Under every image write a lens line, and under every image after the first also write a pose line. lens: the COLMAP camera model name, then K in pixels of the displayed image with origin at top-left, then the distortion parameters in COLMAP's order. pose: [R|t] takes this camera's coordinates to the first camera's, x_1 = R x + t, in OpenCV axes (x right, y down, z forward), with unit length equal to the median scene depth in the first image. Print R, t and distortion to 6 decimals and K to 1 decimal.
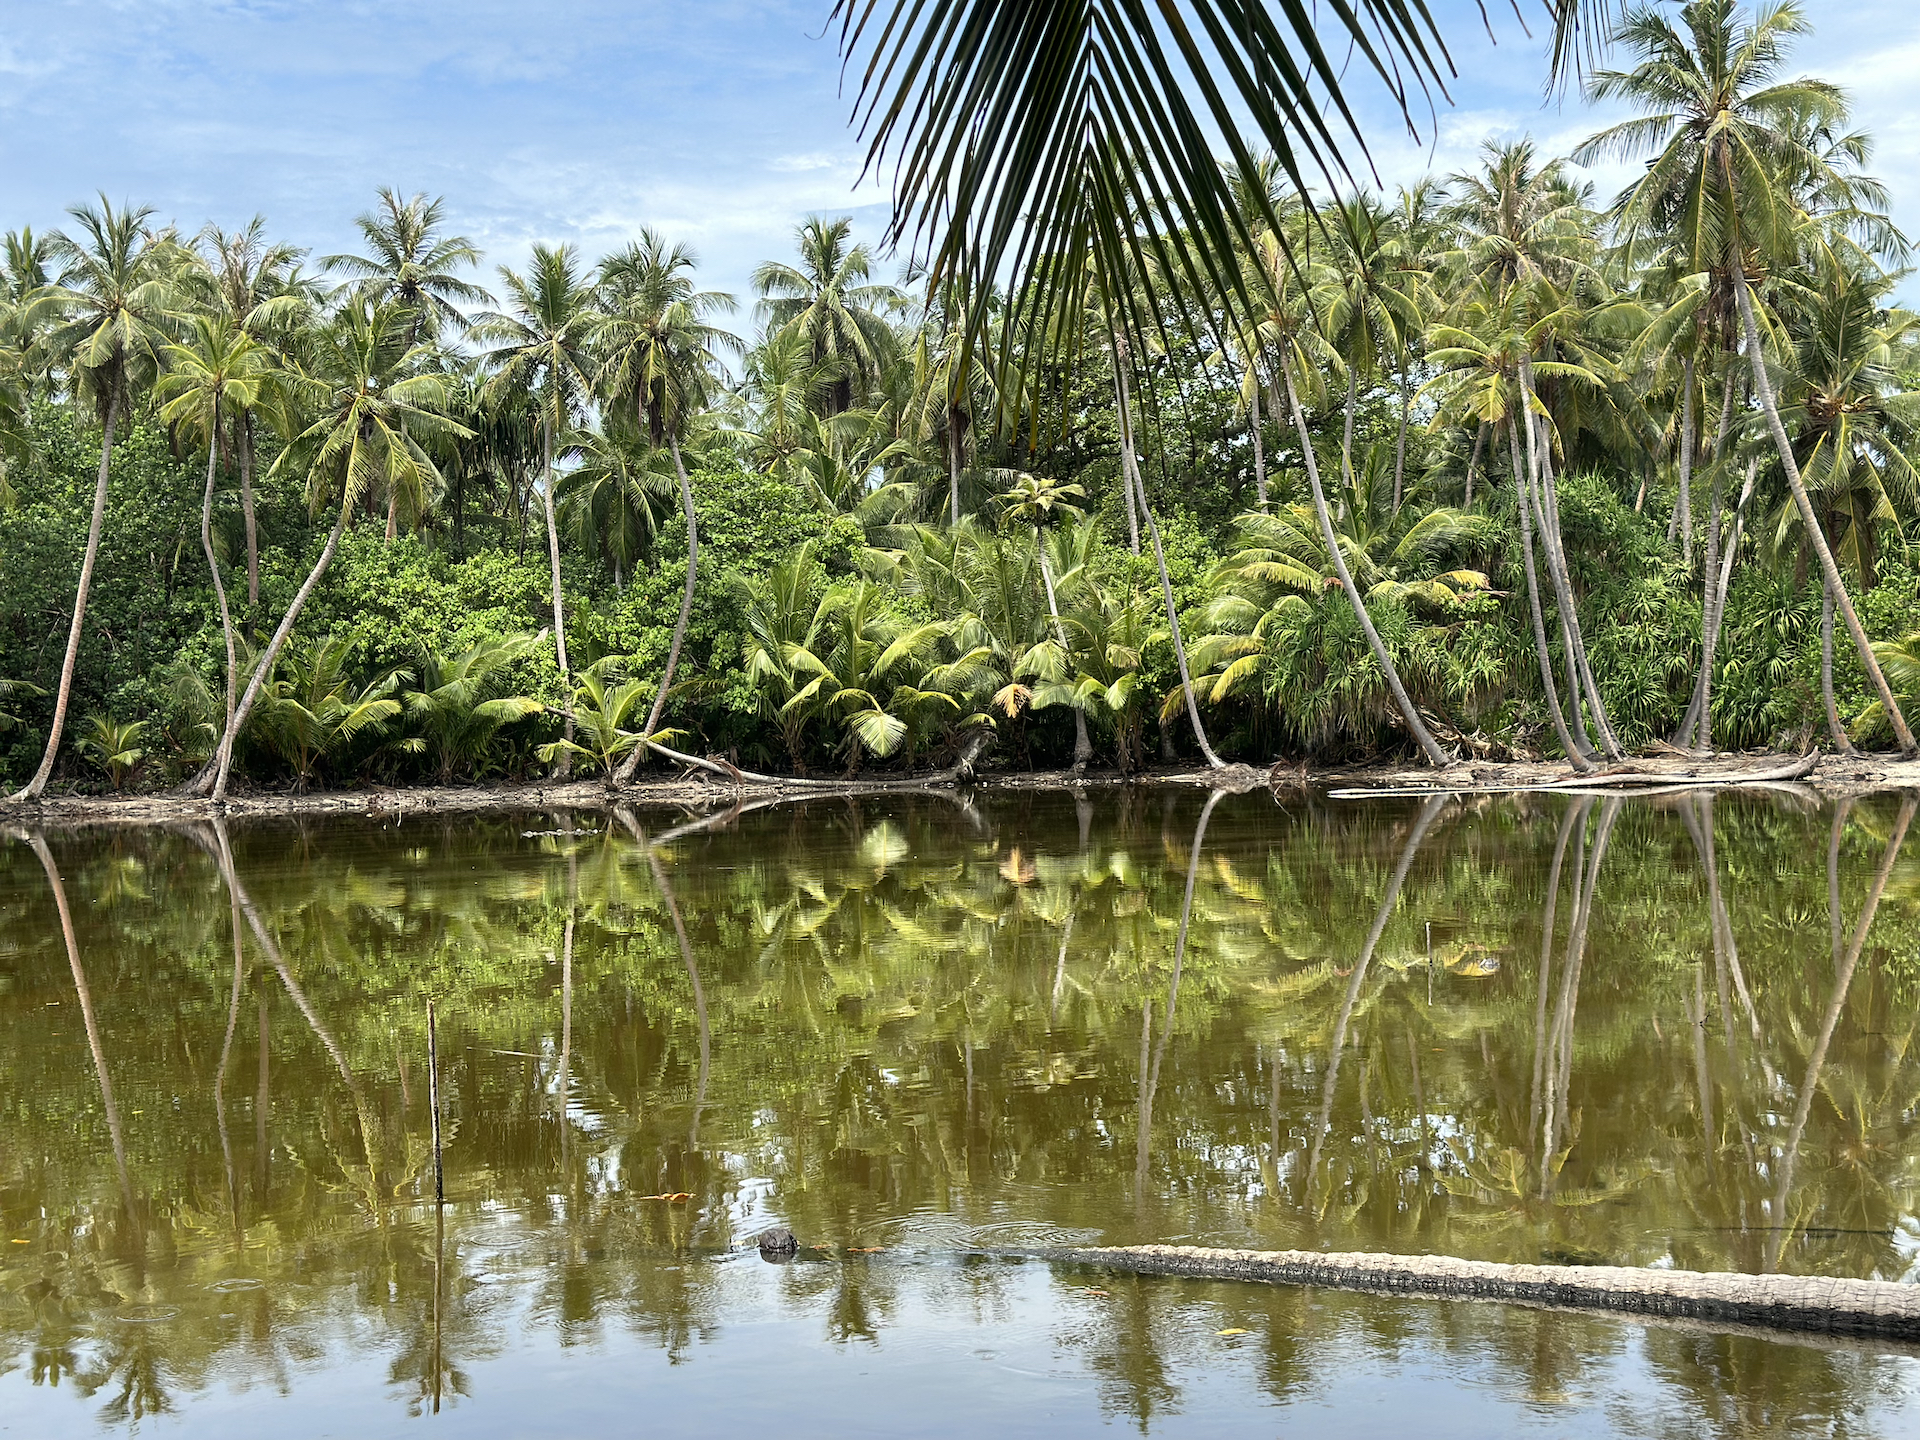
lens RADIAL K [[2681.1, 0, 953.9], [0, 2681.1, 735.7], [0, 0, 1]] dist [0.147297, 0.000000]
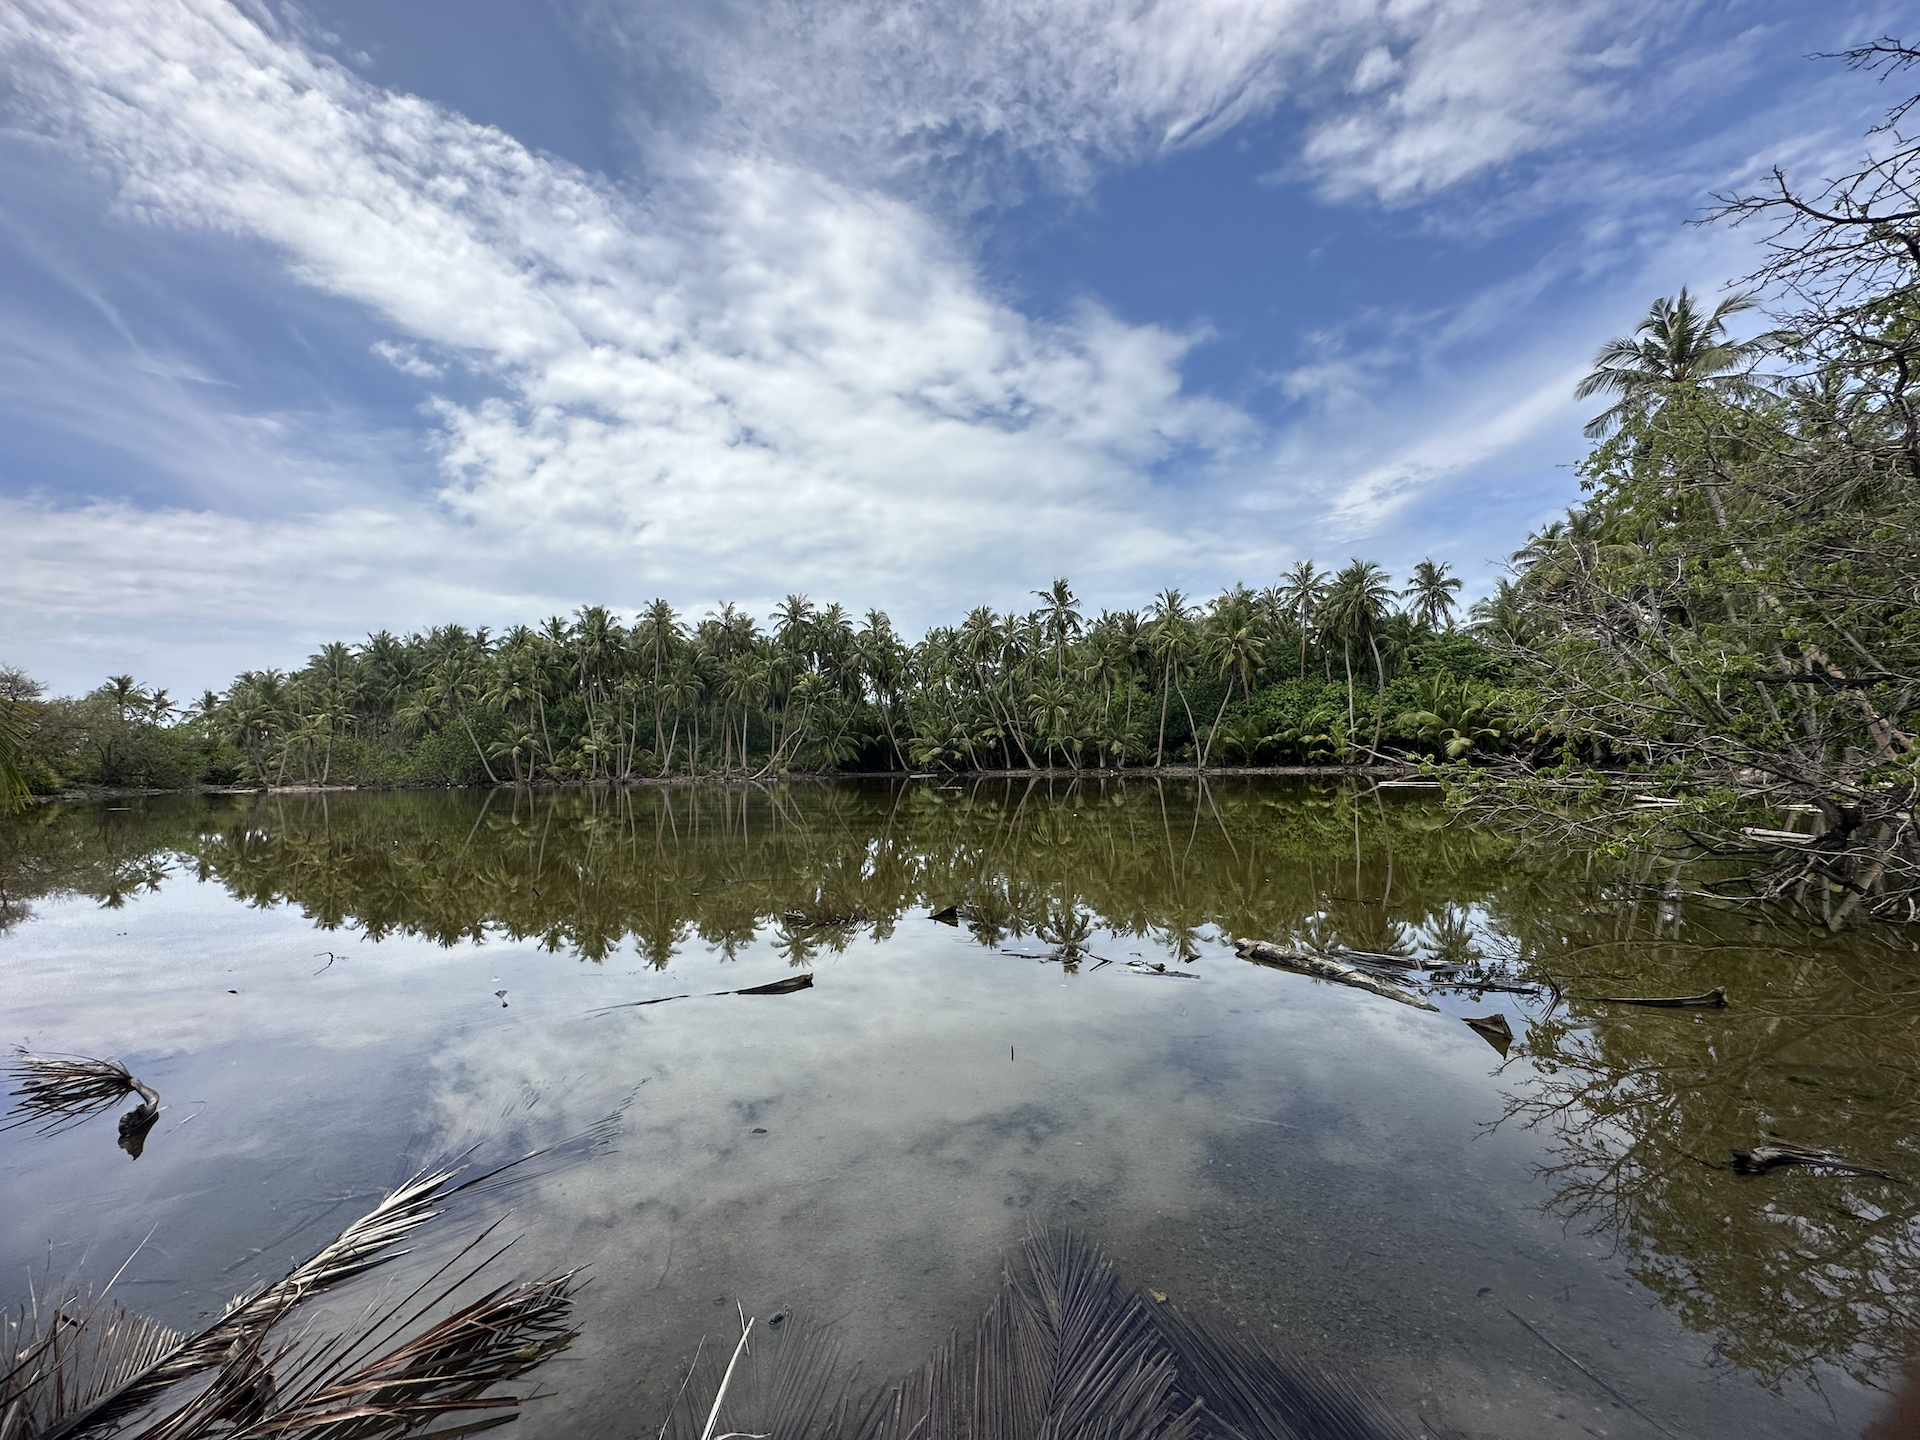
lens RADIAL K [[765.0, 0, 960.2], [0, 765.0, 722.7], [0, 0, 1]] dist [-0.000446, 0.000547]
pose [[0.474442, -0.030655, -0.879753, 0.353752], [0.008864, 0.999509, -0.030048, -0.005863], [0.880242, 0.006458, 0.474481, 0.301168]]
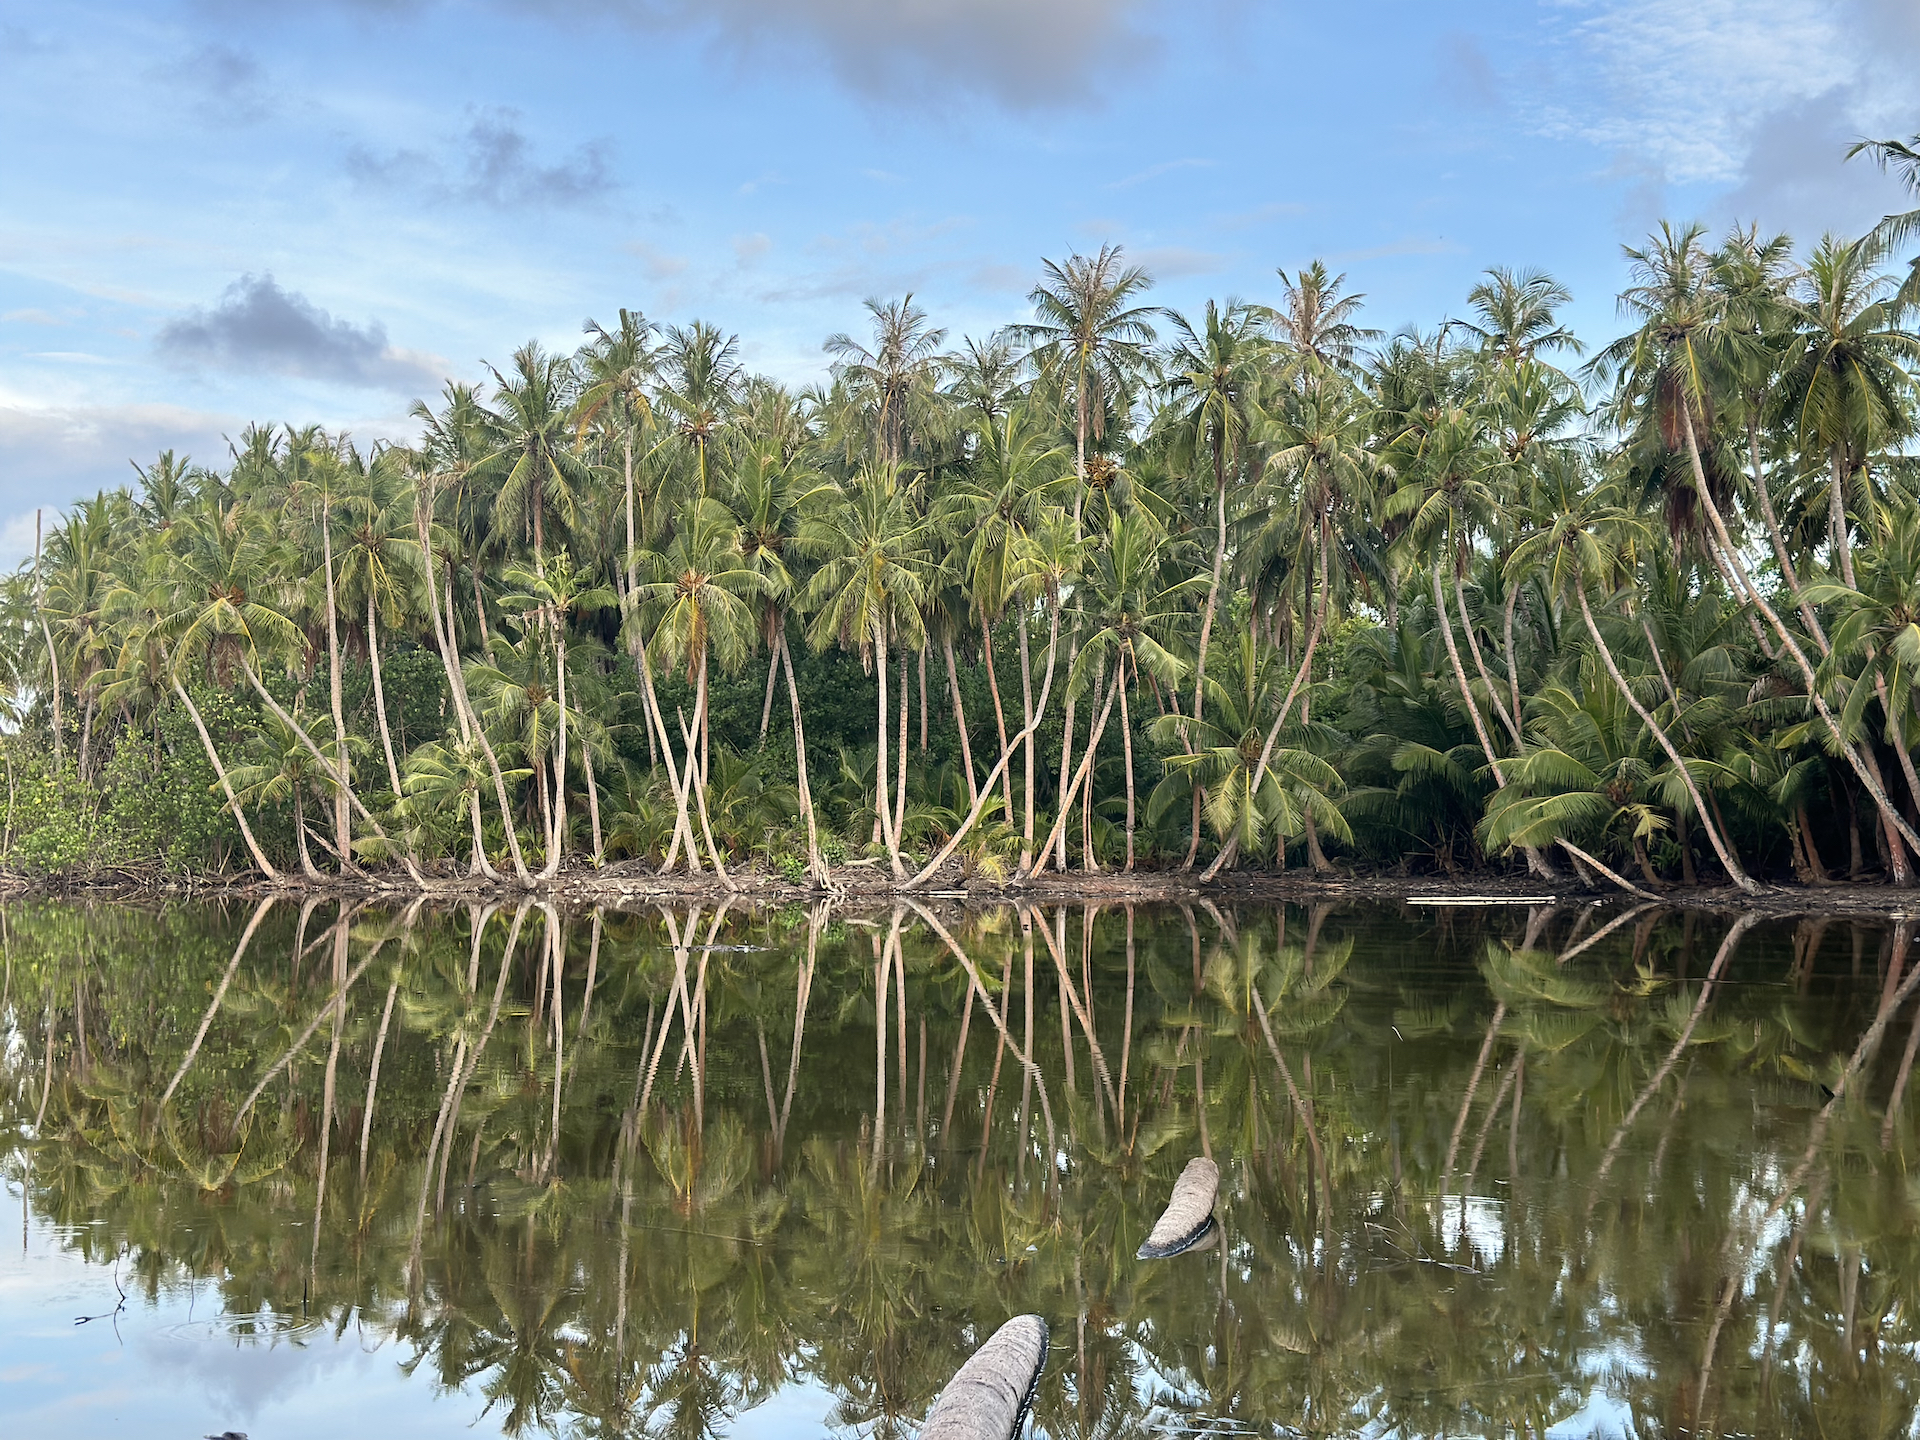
lens RADIAL K [[2681.1, 0, 945.6], [0, 2681.1, 727.1], [0, 0, 1]] dist [0.147297, 0.000000]
pose [[-0.094982, -0.020691, -0.995264, 0.381091], [-0.000875, 0.999785, -0.020701, -0.006433], [0.995479, -0.001096, -0.094980, 0.616614]]
